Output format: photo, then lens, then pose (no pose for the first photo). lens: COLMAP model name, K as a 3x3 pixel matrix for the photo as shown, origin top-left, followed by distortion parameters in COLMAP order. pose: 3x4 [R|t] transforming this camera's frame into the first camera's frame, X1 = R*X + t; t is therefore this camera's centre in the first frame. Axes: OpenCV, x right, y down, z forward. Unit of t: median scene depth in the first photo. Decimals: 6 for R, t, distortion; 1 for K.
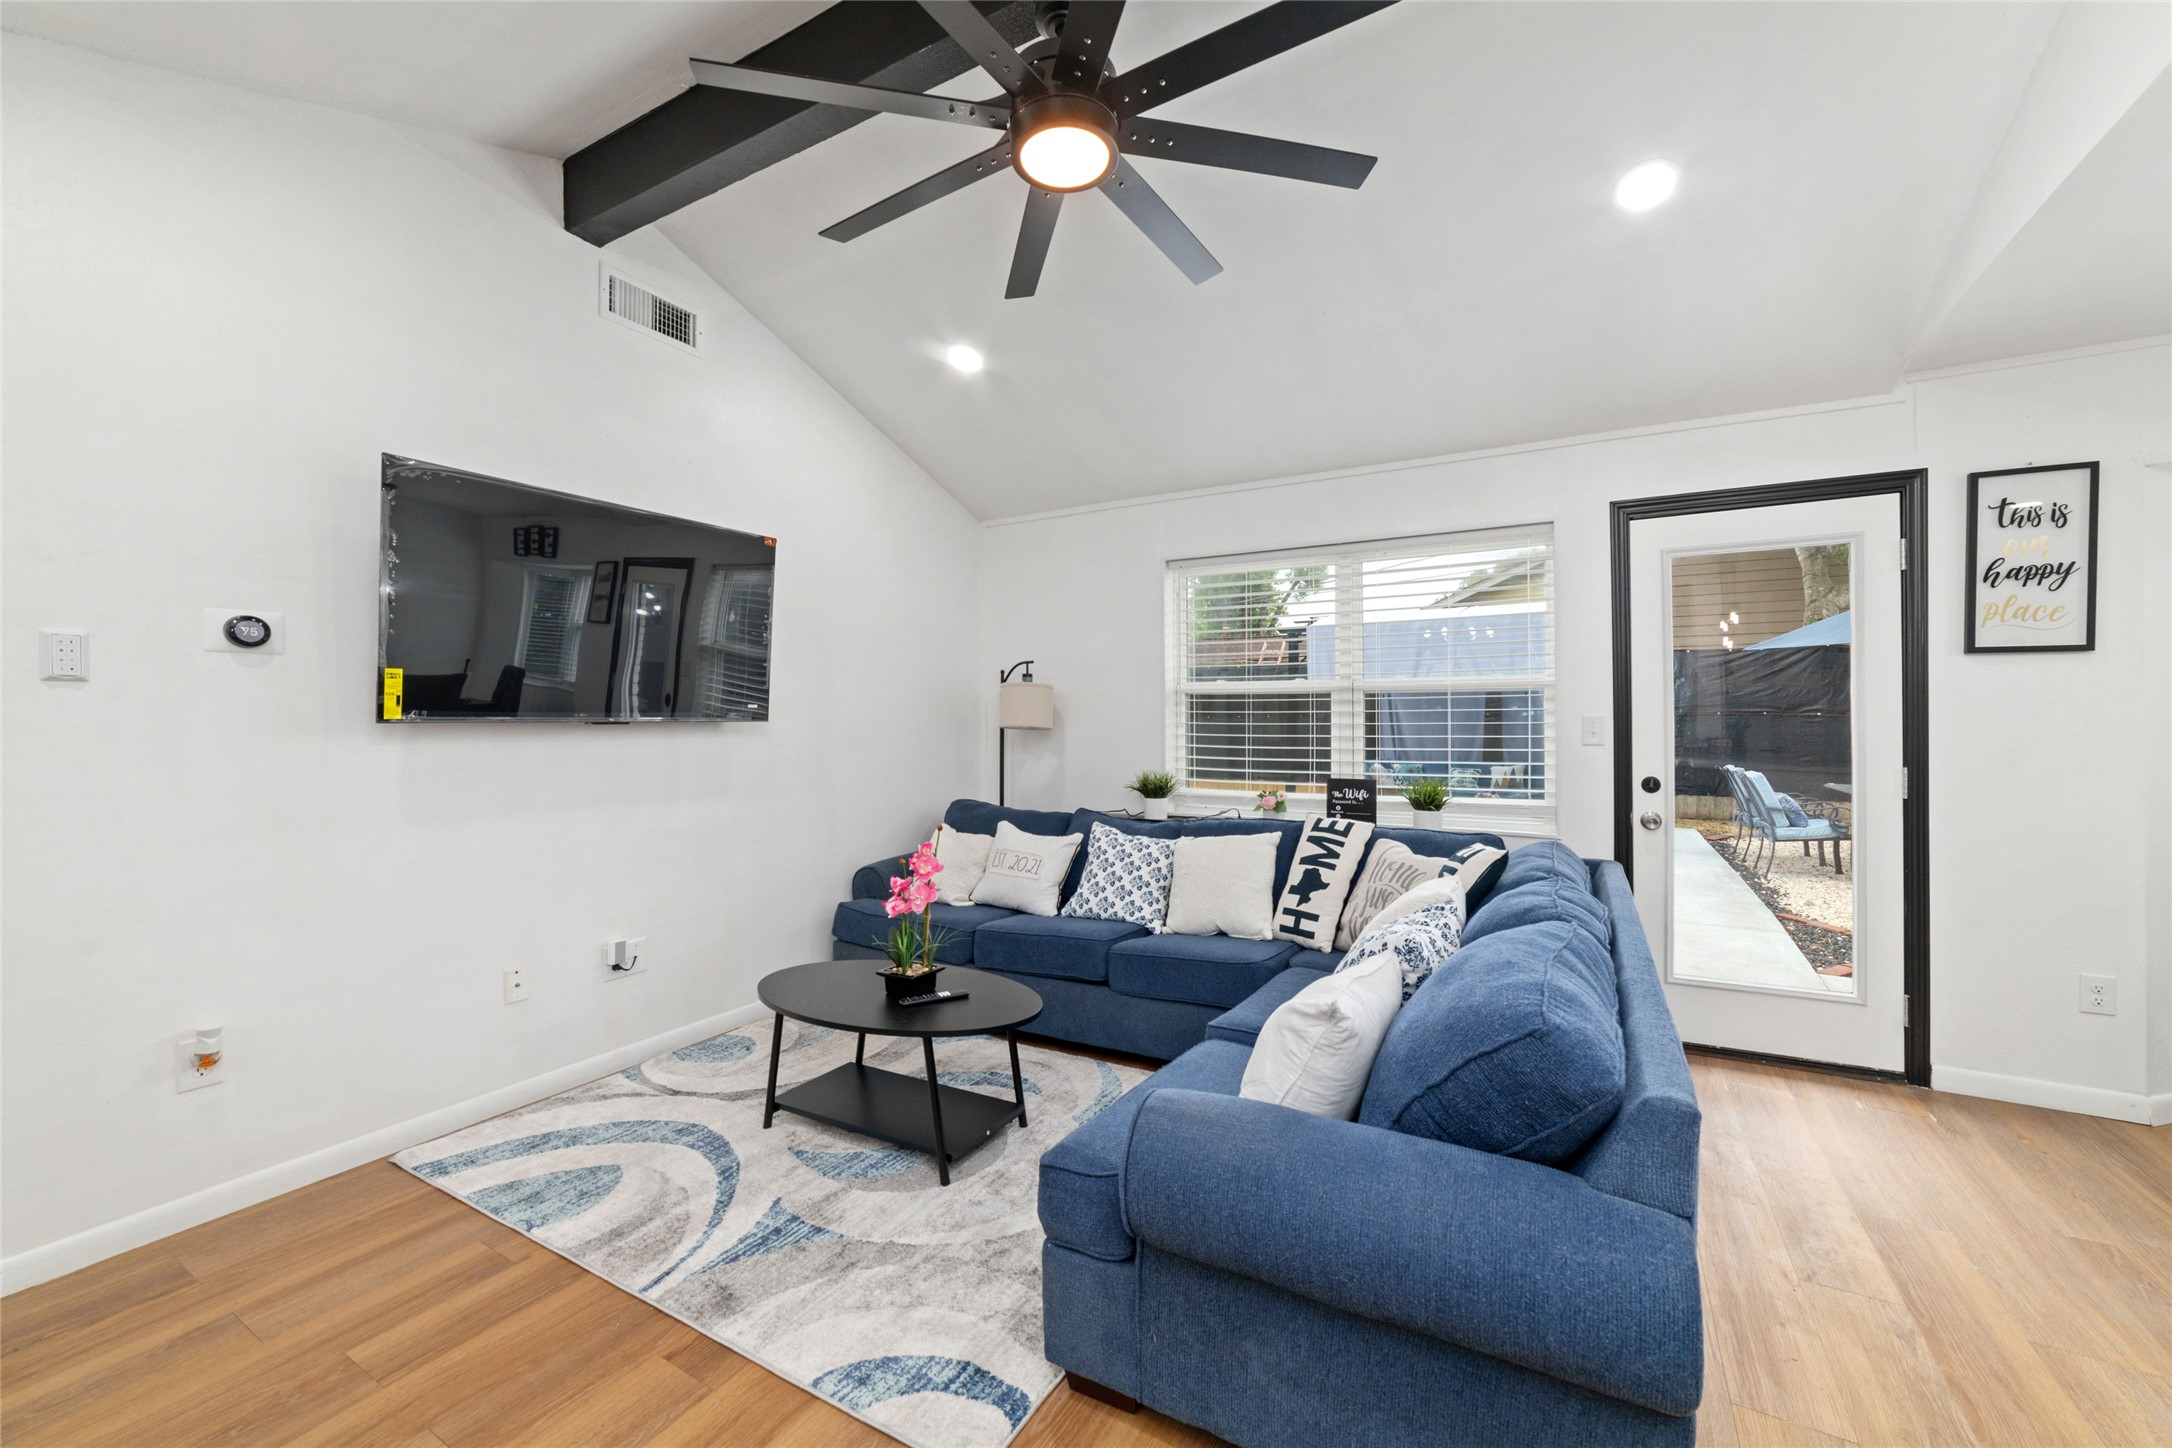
lens RADIAL K [[836.2, 0, 1101.2], [0, 836.2, 719.4], [0, 0, 1]] dist [-0.004748, 0.000356]
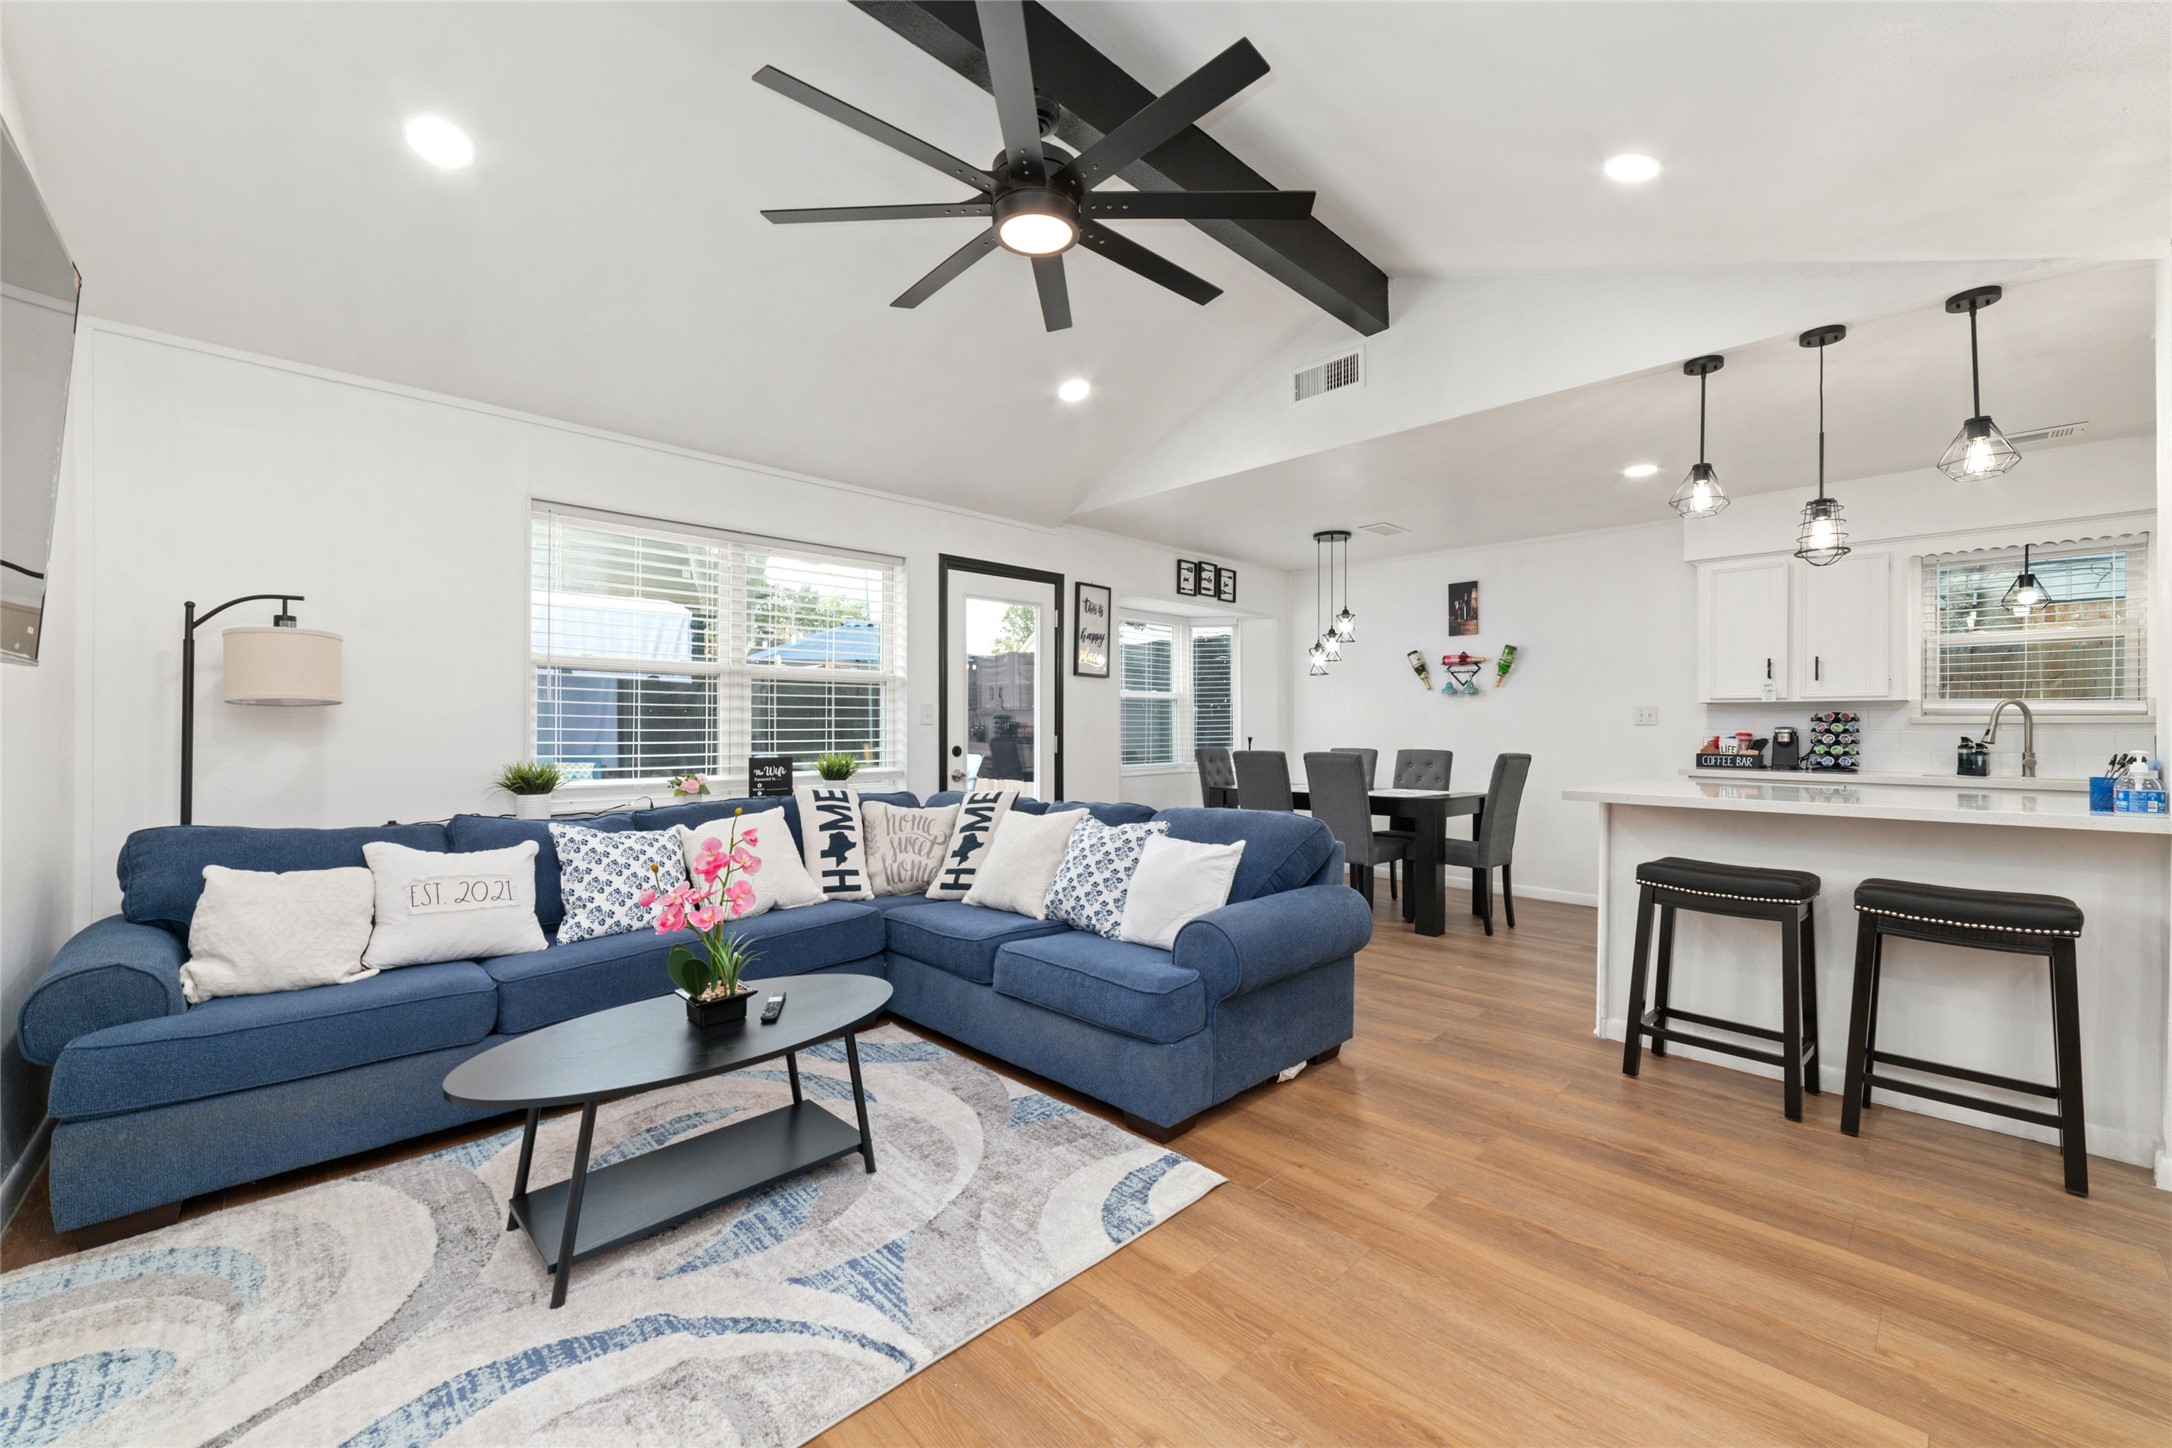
lens RADIAL K [[843.7, 0, 1130.8], [0, 843.7, 722.7], [0, 0, 1]] dist [-0.022739, 0.000265]
pose [[0.259540, 0.004733, 0.965721, -0.792752], [-0.006263, 0.999975, -0.003218, 0.035781], [-0.965712, -0.005214, 0.259564, 0.361994]]
